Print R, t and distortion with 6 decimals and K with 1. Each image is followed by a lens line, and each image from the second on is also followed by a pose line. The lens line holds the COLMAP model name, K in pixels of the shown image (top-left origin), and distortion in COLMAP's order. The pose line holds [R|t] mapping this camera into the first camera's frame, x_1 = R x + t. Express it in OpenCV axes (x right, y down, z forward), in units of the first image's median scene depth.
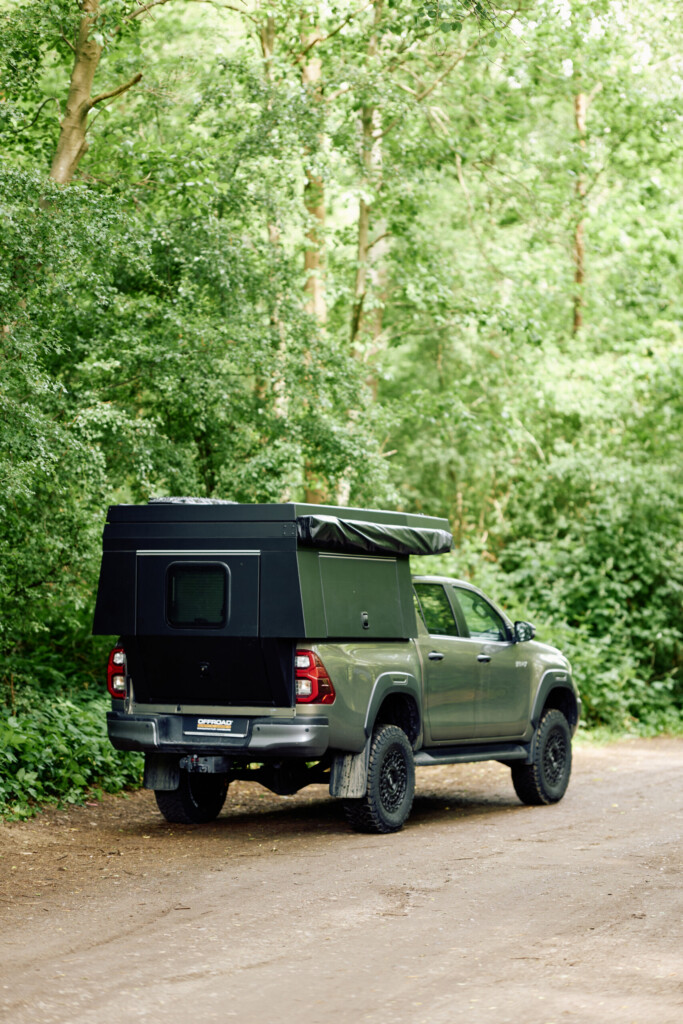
lens RADIAL K [[2904.9, 0, 341.5], [0, 2904.9, 512.0], [0, 0, 1]] dist [0.065838, 0.178090]
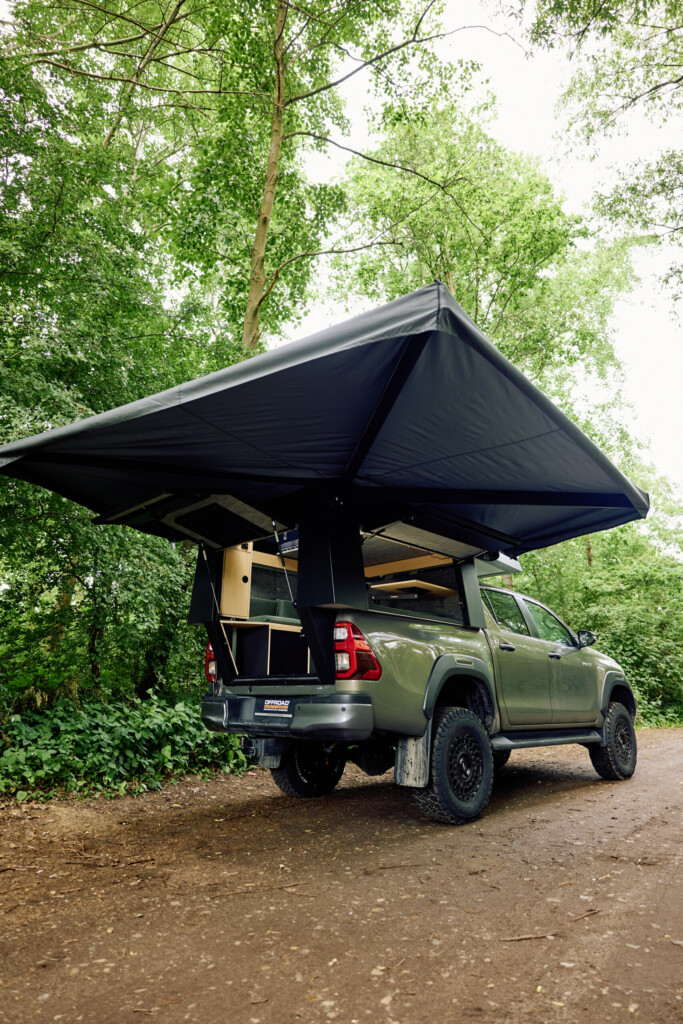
lens RADIAL K [[588.1, 0, 337.0], [0, 588.1, 514.2], [0, 0, 1]] dist [-0.002328, -0.000052]
pose [[0.950309, -0.096926, -0.295836, 0.040996], [0.013620, 0.962330, -0.271541, 0.059053], [0.311012, 0.254019, 0.915831, 0.726173]]
